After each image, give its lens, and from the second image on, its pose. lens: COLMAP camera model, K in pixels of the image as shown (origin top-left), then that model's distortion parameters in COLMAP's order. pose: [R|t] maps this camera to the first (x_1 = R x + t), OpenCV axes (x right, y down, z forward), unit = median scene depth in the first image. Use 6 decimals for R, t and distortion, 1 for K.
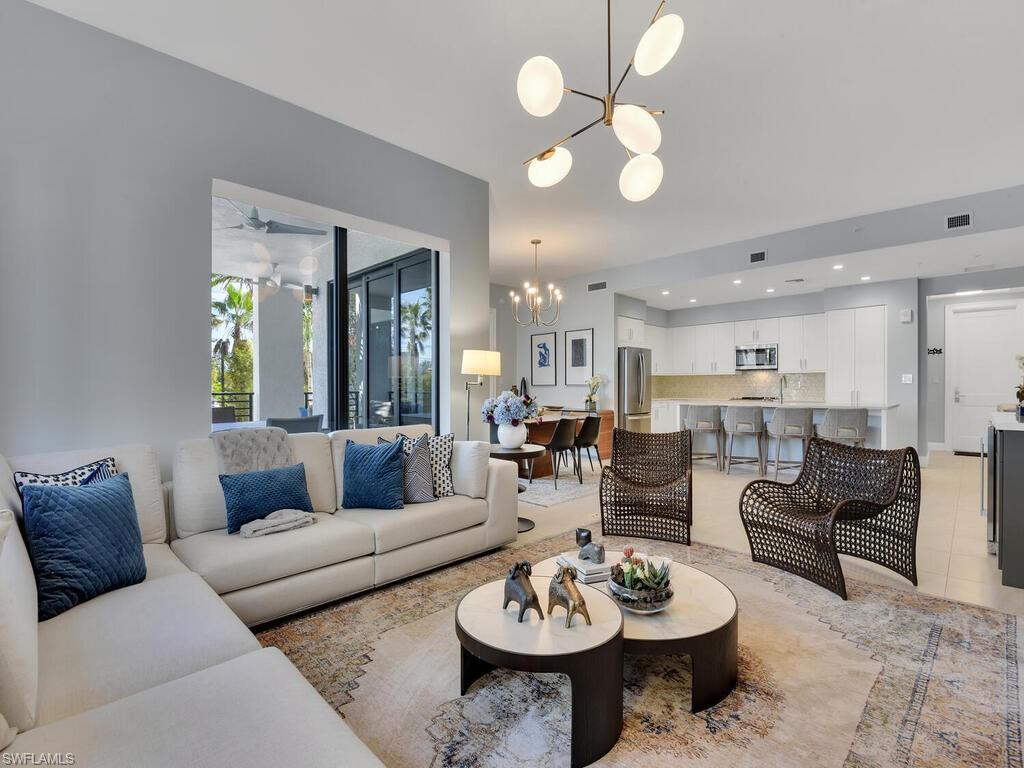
lens RADIAL K [[474.0, 0, 497.5], [0, 474.0, 385.9], [0, 0, 1]] dist [-0.032409, 0.000095]
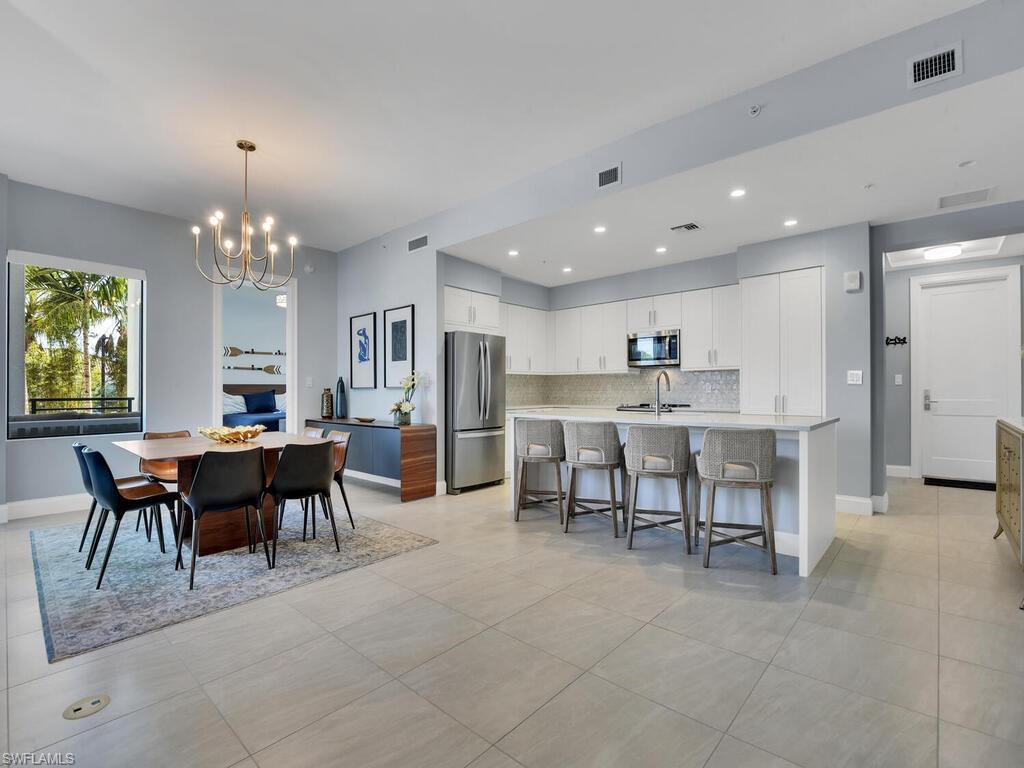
lens RADIAL K [[473.6, 0, 514.4], [0, 473.6, 385.7], [0, 0, 1]] dist [-0.001286, -0.000735]
pose [[0.997155, -0.001887, 0.075349, 0.296207], [0.002345, 0.999979, -0.005986, -0.000018], [-0.075336, 0.006146, 0.997139, 0.304662]]
